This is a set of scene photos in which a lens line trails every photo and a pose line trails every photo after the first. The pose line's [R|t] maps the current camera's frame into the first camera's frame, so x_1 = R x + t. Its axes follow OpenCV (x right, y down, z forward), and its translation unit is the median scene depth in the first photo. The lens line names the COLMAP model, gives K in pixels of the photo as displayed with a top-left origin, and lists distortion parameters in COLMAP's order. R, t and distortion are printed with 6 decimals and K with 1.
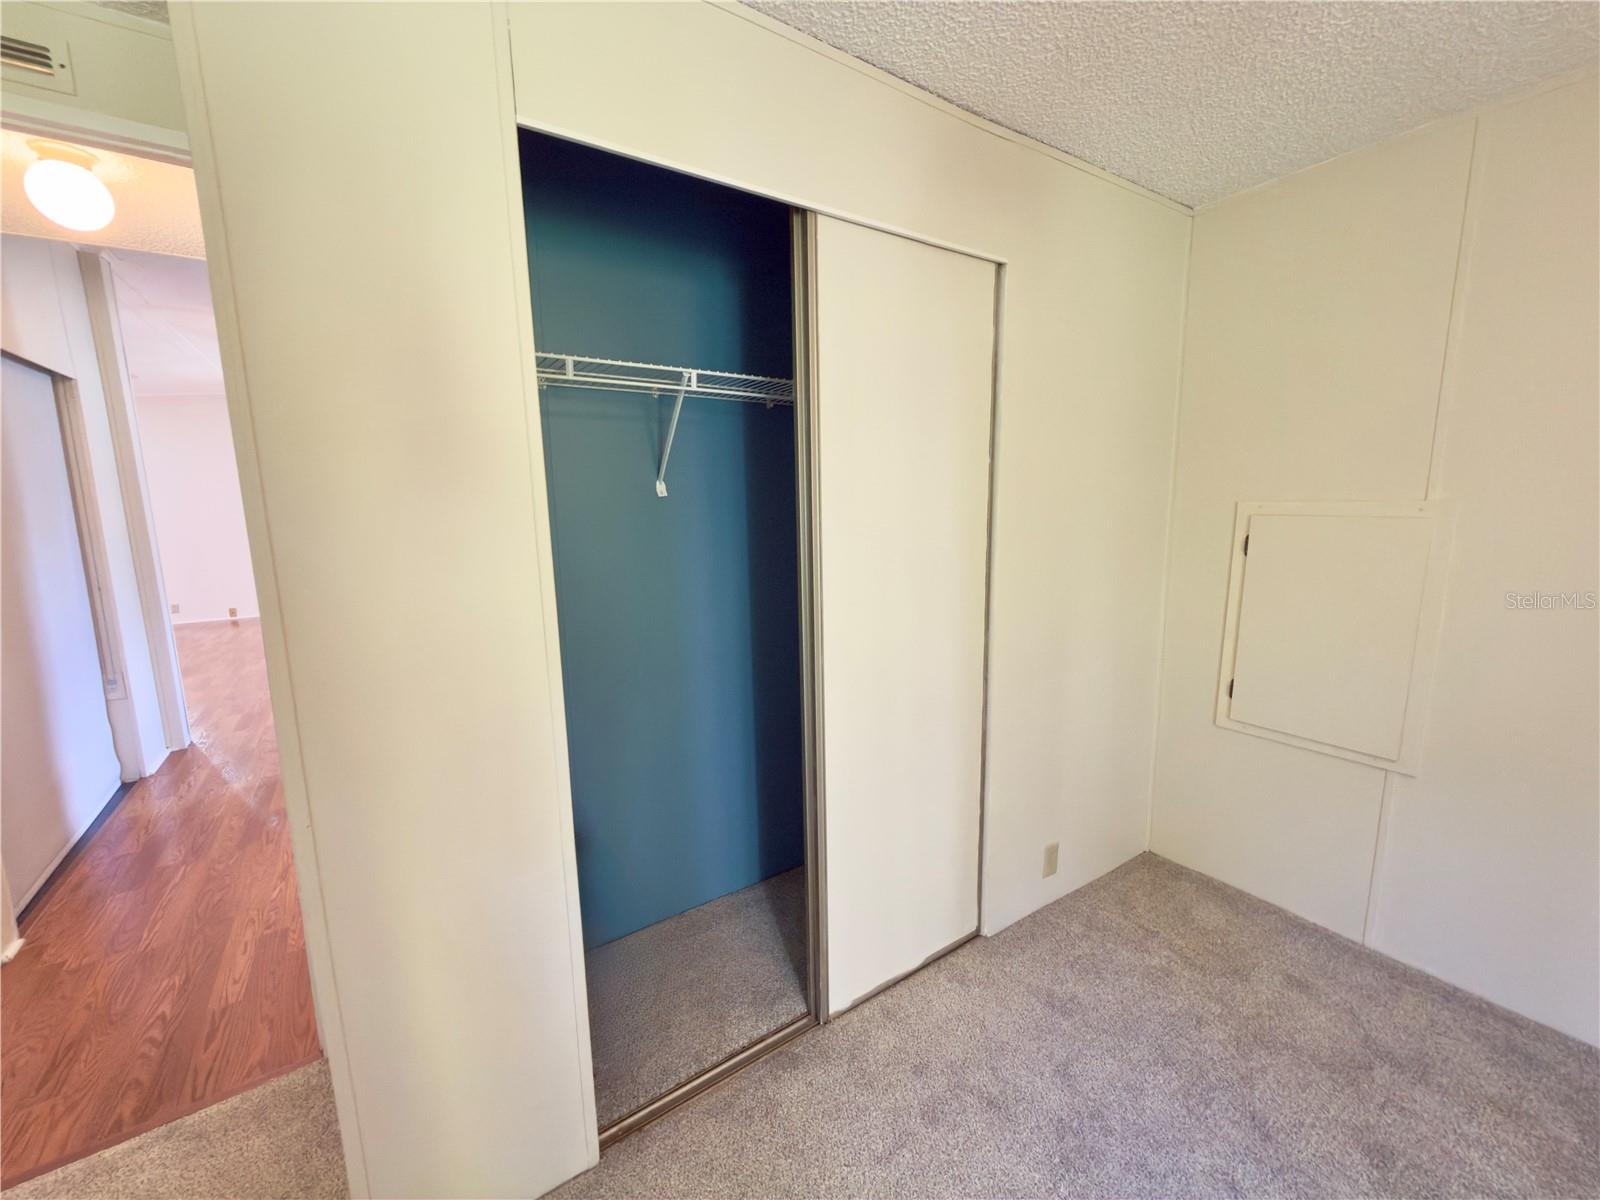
lens RADIAL K [[636.7, 0, 799.7], [0, 636.7, 598.1], [0, 0, 1]] dist [0.000999, 0.000139]
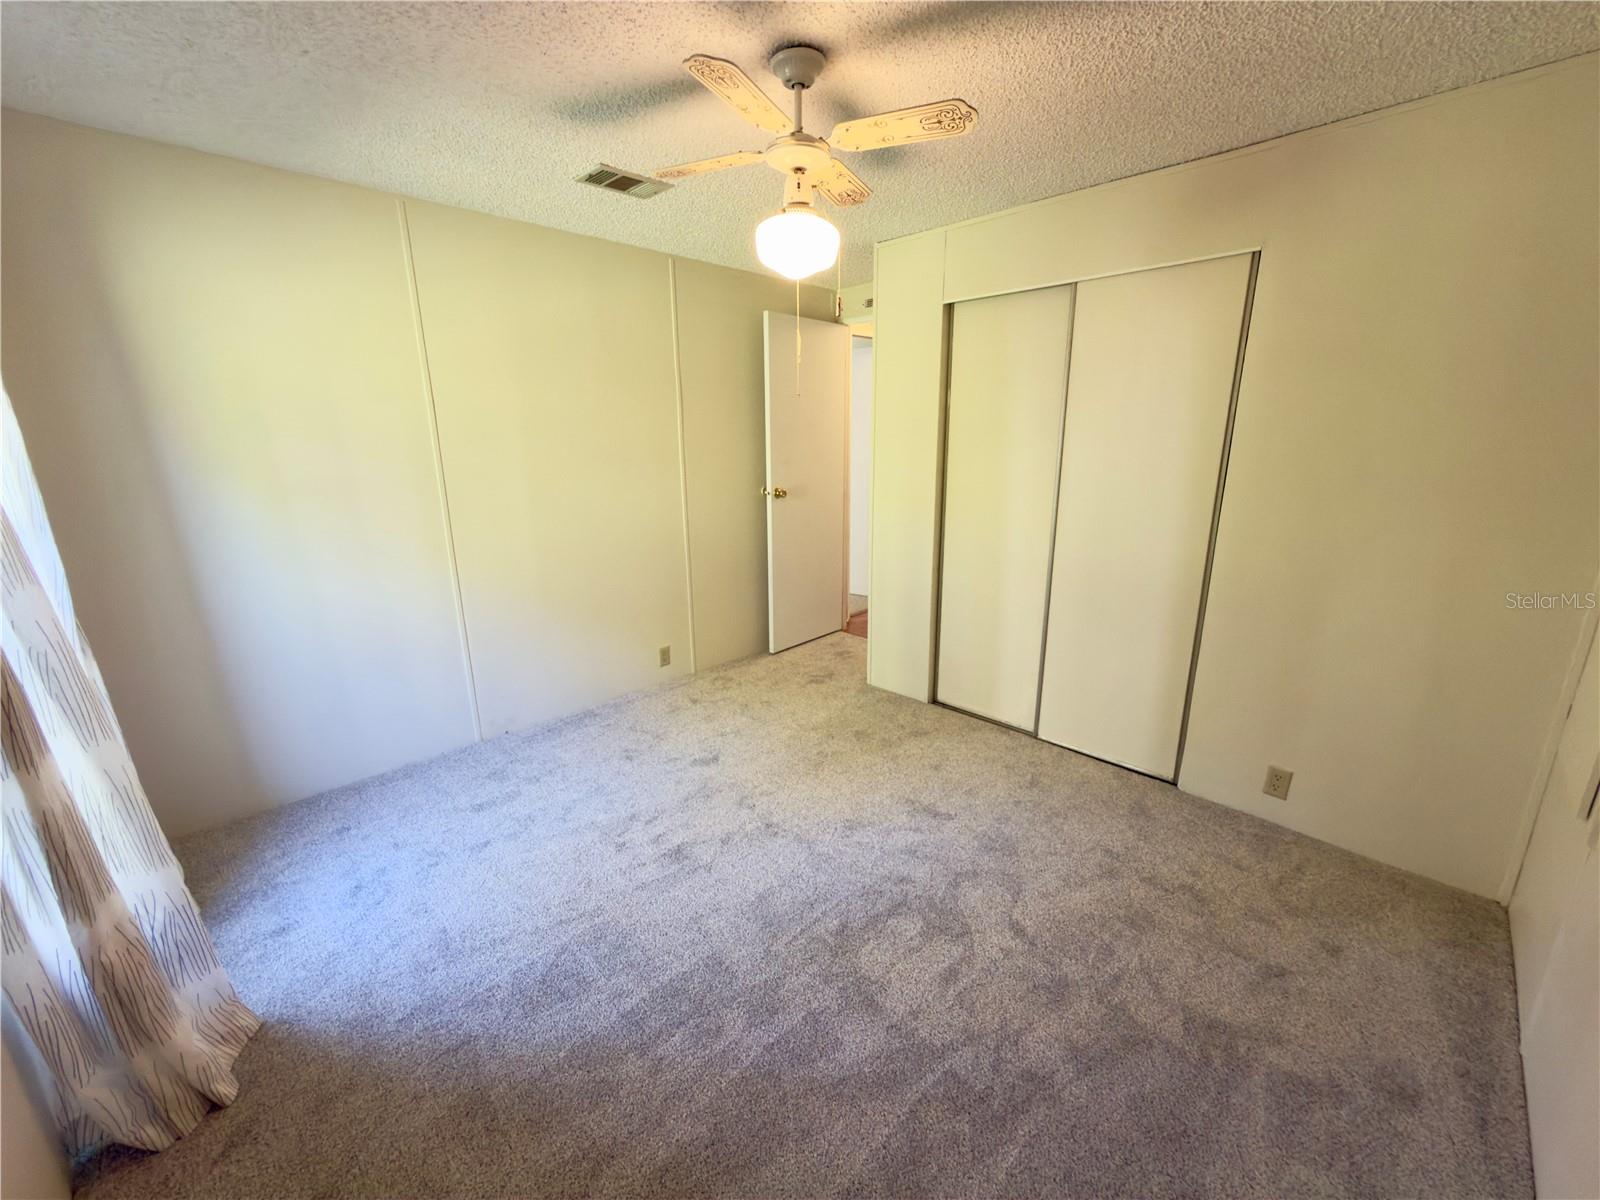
lens RADIAL K [[639.3, 0, 797.5], [0, 639.3, 598.6], [0, 0, 1]] dist [0.000605, 0.000015]
pose [[0.188649, 0.263019, -0.946167, 1.276591], [-0.144685, 0.960397, 0.238126, -0.035046], [0.971328, 0.091974, 0.219233, -0.069010]]
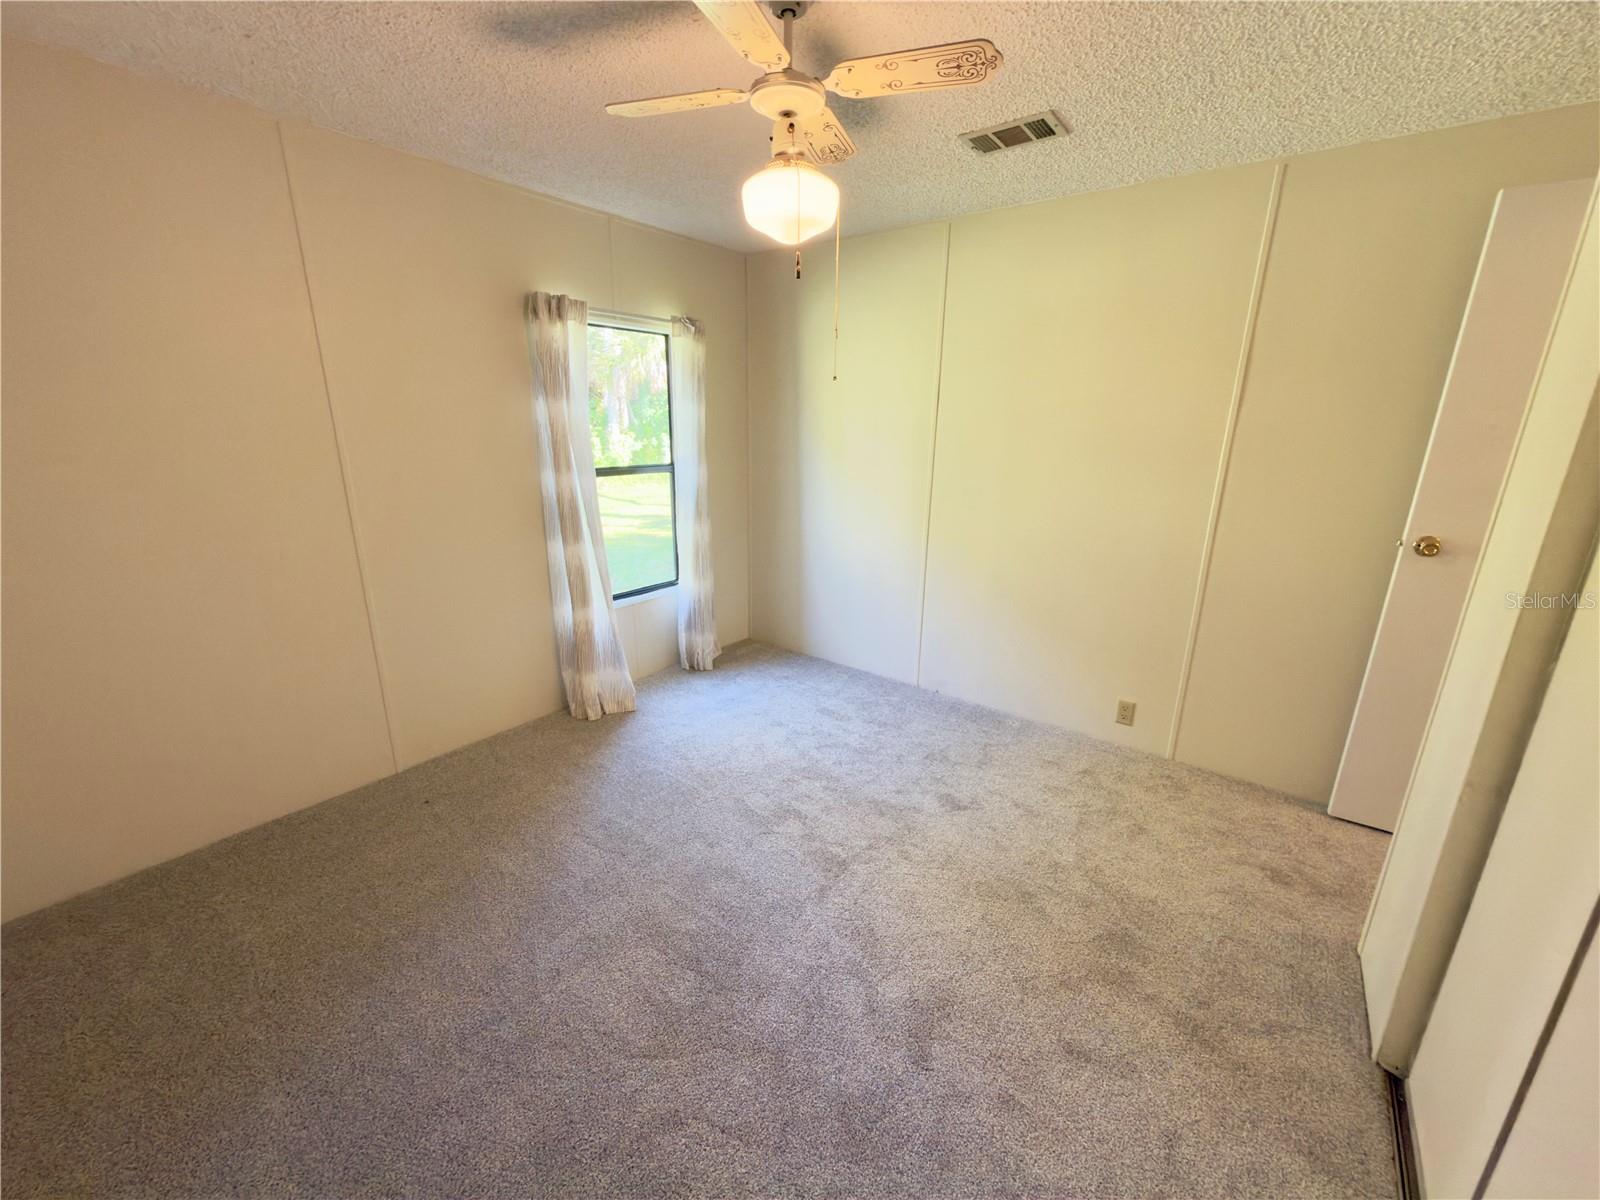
lens RADIAL K [[640.5, 0, 797.2], [0, 640.5, 600.4], [0, 0, 1]] dist [0.000015, -0.000259]
pose [[-0.949245, 0.088110, -0.301945, 0.605600], [-0.048095, 0.908015, 0.416167, -0.171173], [0.310840, 0.409567, -0.857691, 0.884596]]
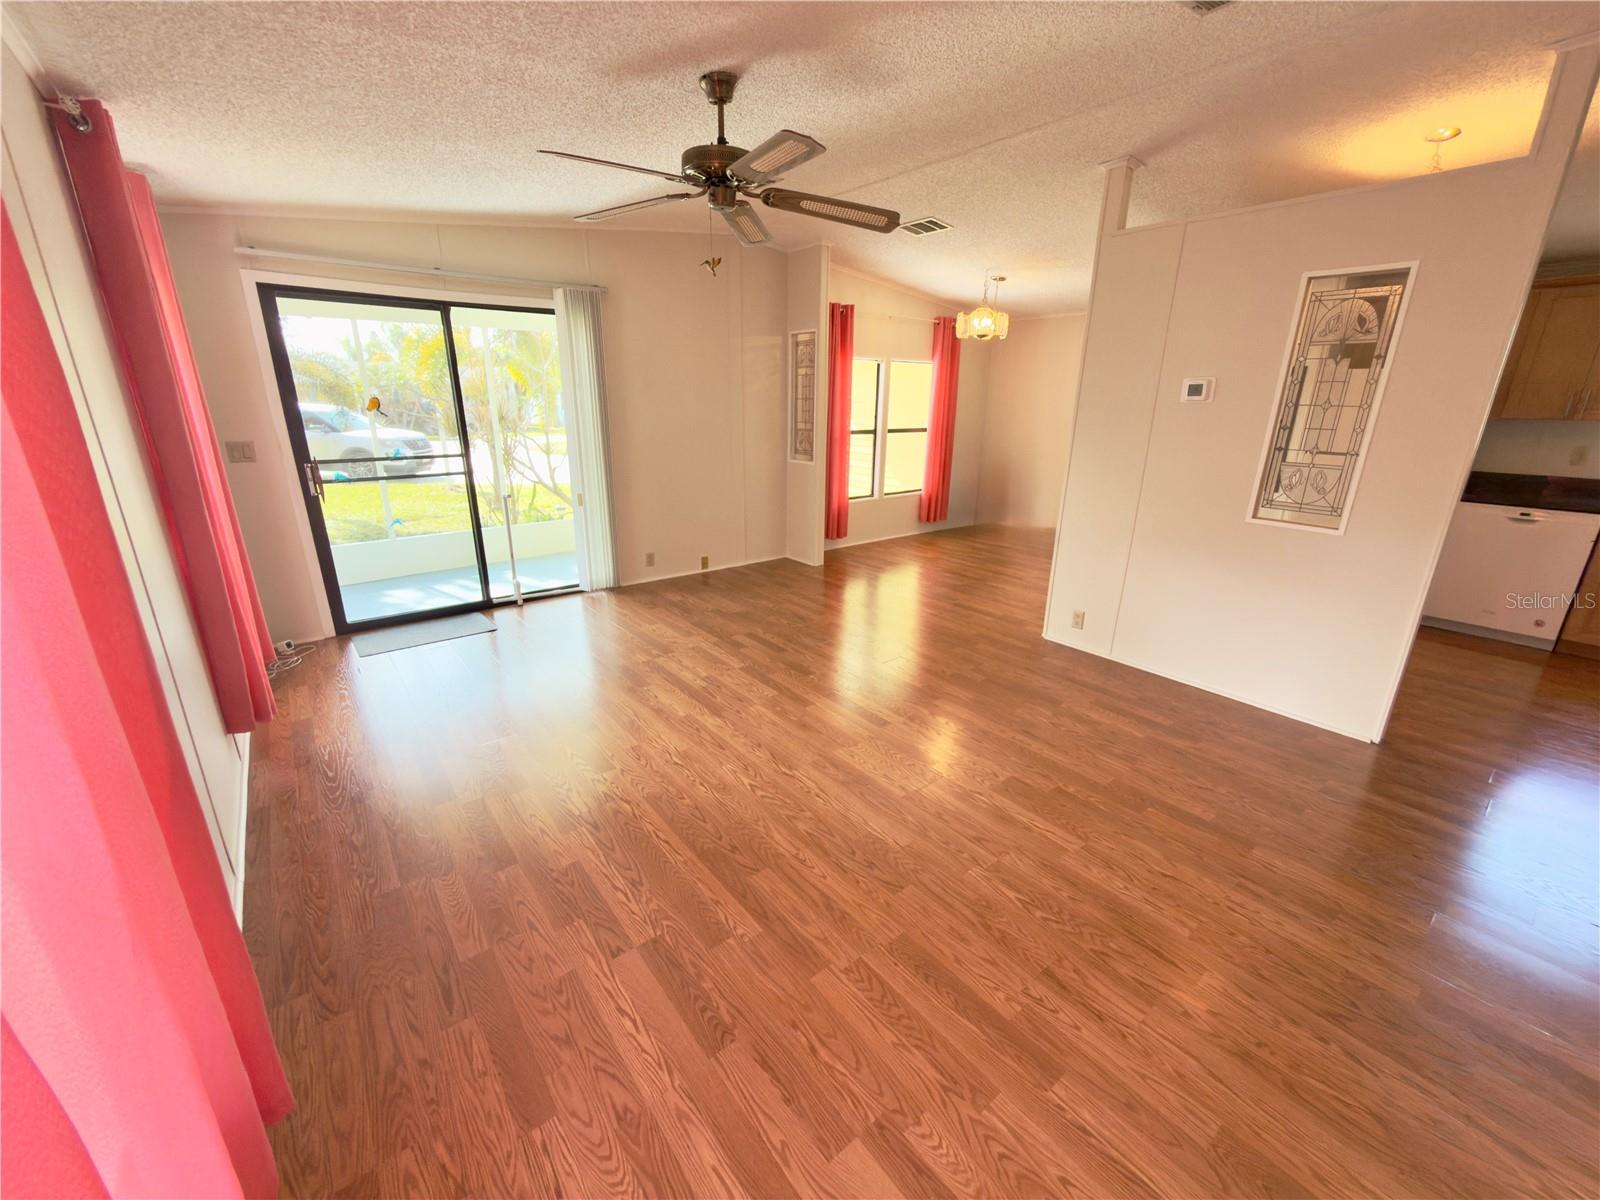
lens RADIAL K [[636.7, 0, 799.7], [0, 636.7, 598.1], [0, 0, 1]] dist [0.000999, 0.000139]
pose [[0.996804, 0.000261, 0.079883, -3.289858], [-0.011941, 0.989246, 0.145773, -0.171065], [-0.078986, -0.146261, 0.986088, 1.095226]]
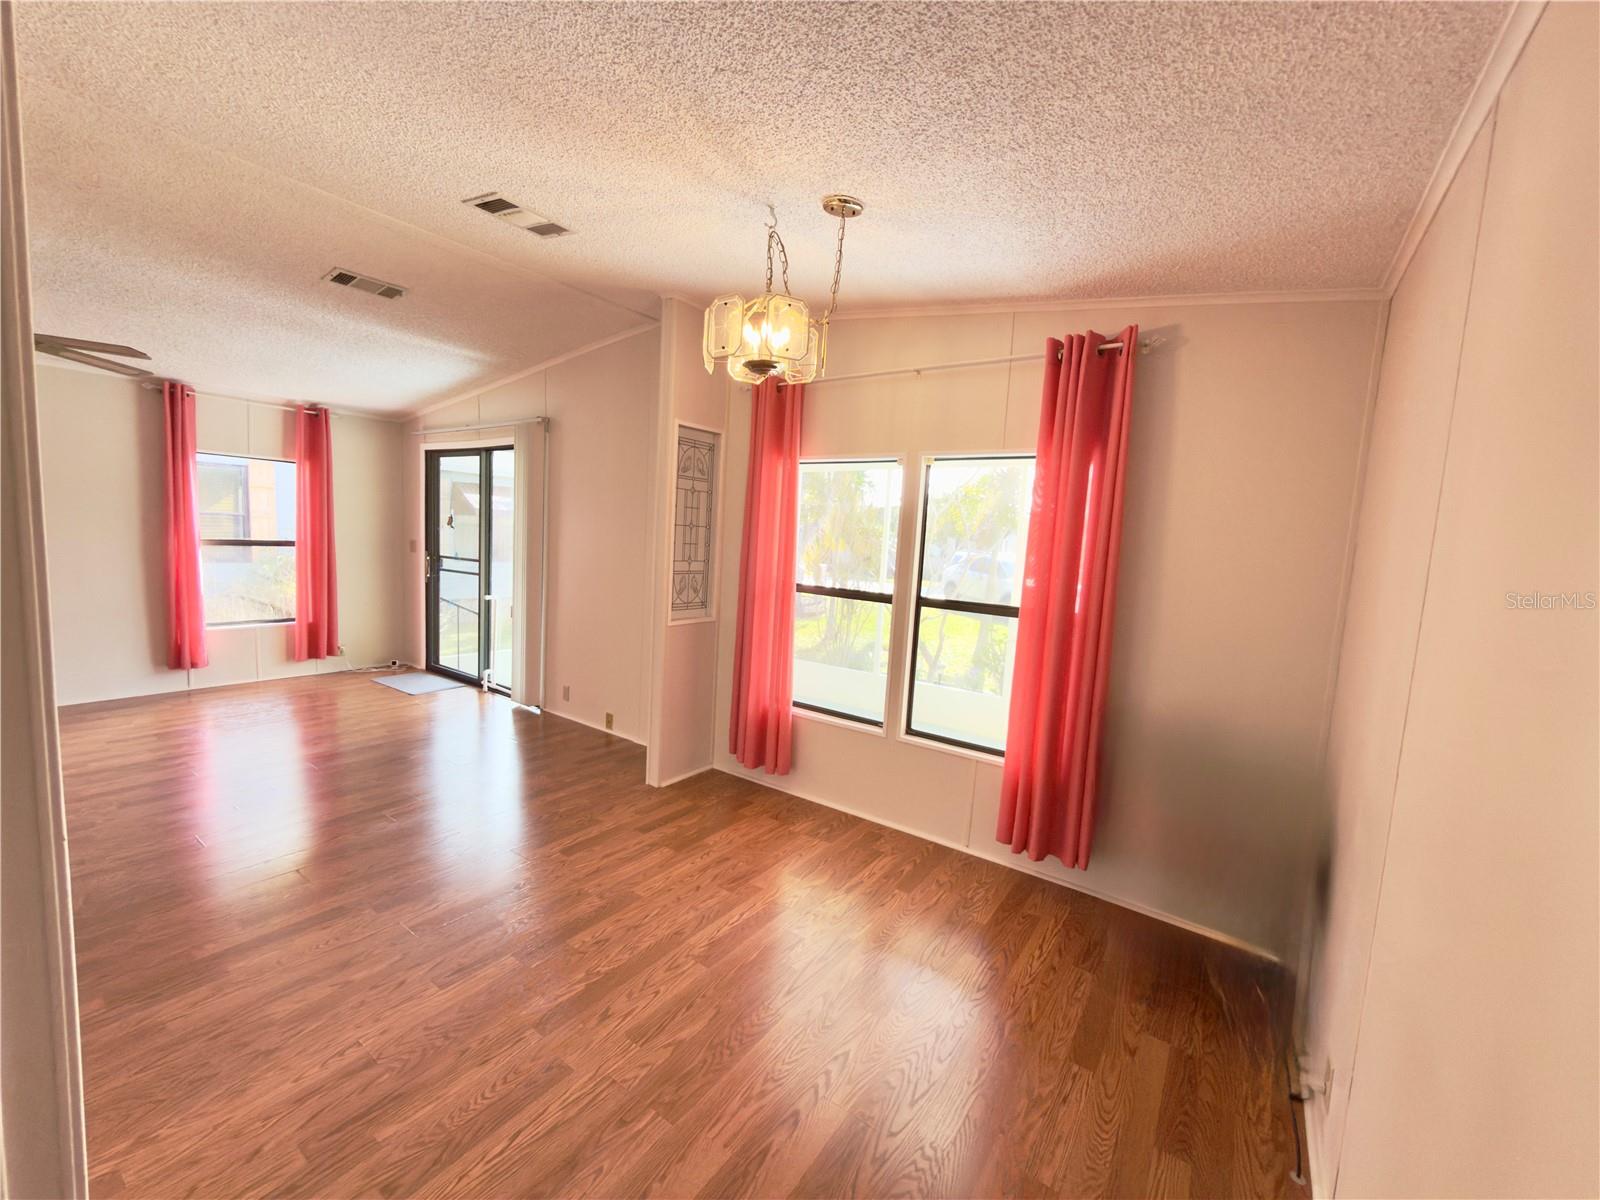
lens RADIAL K [[639.3, 0, 797.5], [0, 639.3, 598.6], [0, 0, 1]] dist [0.000605, 0.000015]
pose [[0.350961, 0.123622, -0.928194, -1.225795], [-0.202013, 0.977901, 0.053859, -0.584003], [0.914340, 0.168605, 0.368179, 3.624551]]
